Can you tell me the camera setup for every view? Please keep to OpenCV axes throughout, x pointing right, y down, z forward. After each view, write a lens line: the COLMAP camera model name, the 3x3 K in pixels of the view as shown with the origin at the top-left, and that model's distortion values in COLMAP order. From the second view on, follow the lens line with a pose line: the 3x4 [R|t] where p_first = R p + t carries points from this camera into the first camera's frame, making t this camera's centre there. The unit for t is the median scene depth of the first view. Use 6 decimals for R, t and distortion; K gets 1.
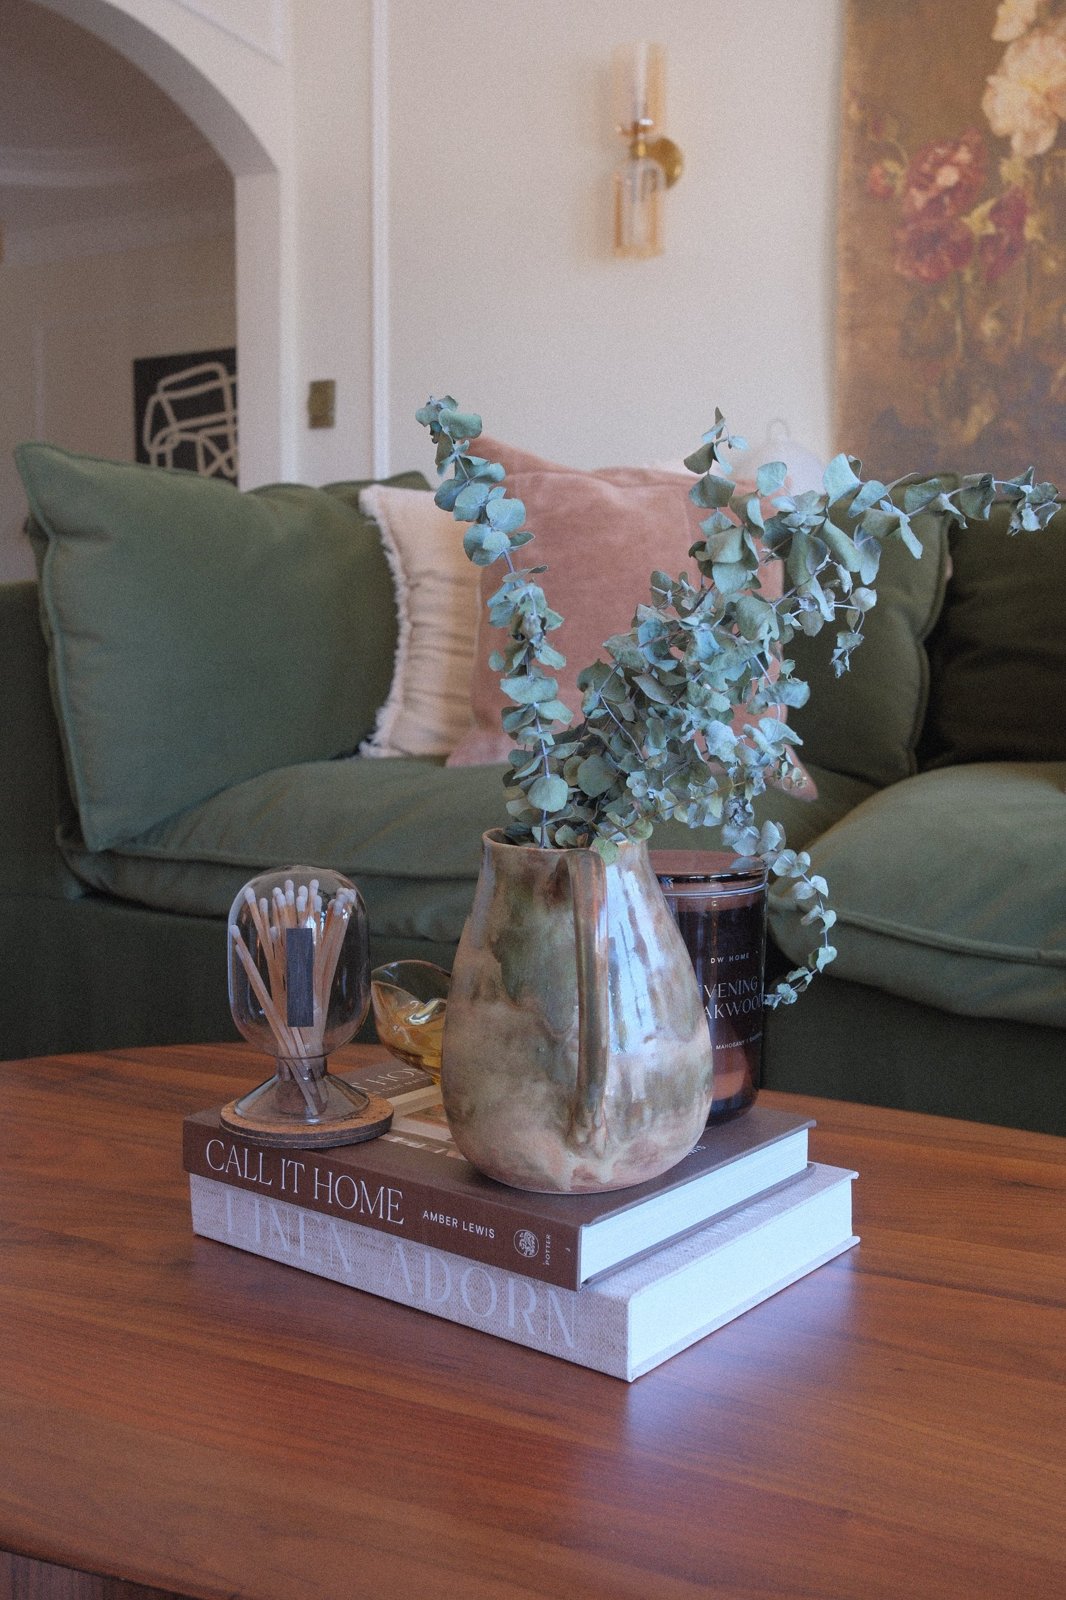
lens RADIAL K [[1522.1, 0, 529.6], [0, 1522.1, 821.3], [0, 0, 1]] dist [0.000052, -0.000163]
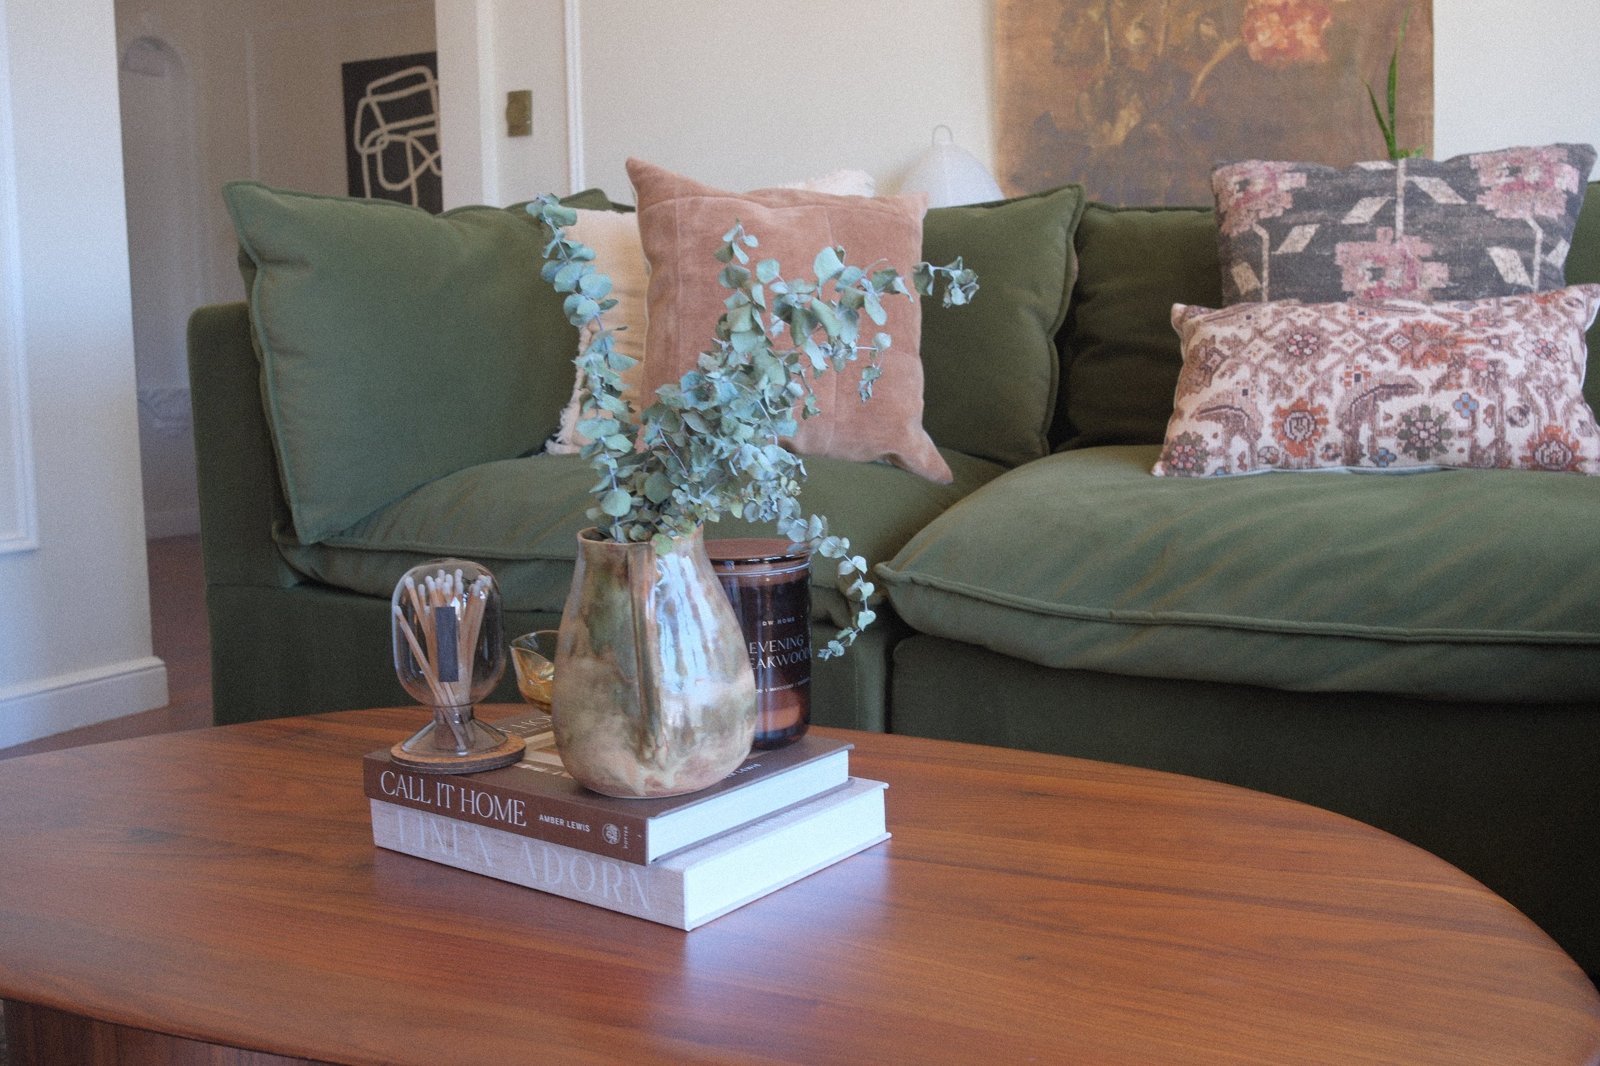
lens RADIAL K [[1512.0, 0, 800.0], [0, 1512.0, 533.0], [0, 0, 1]] dist [0.005459, -0.006307]
pose [[0.999379, -0.024263, 0.025557, 0.113044], [0.023653, 0.999434, 0.023906, -0.015900], [-0.026123, -0.023286, 0.999387, -0.284255]]
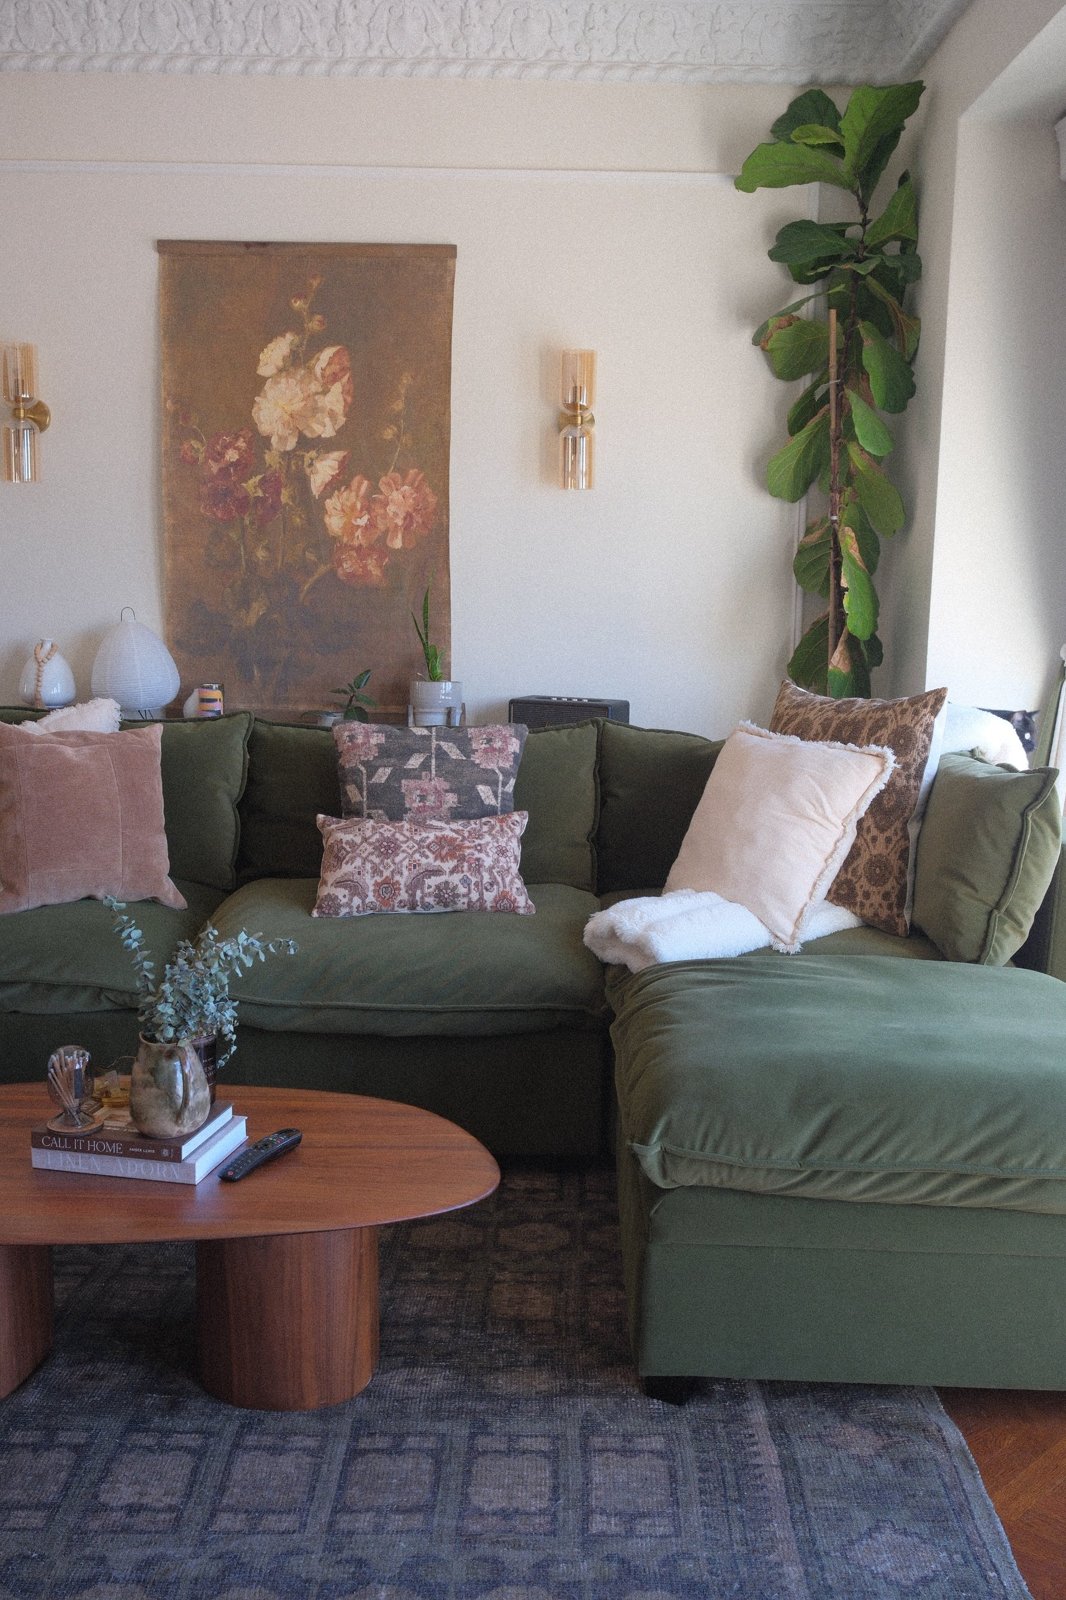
lens RADIAL K [[1512.0, 0, 531.2], [0, 1512.0, 832.9], [0, 0, 1]] dist [0.005459, -0.006307]
pose [[0.891396, -0.056437, 0.449697, -0.657578], [0.019940, 0.996140, 0.085489, -0.633482], [-0.452786, -0.067237, 0.889080, -2.090647]]
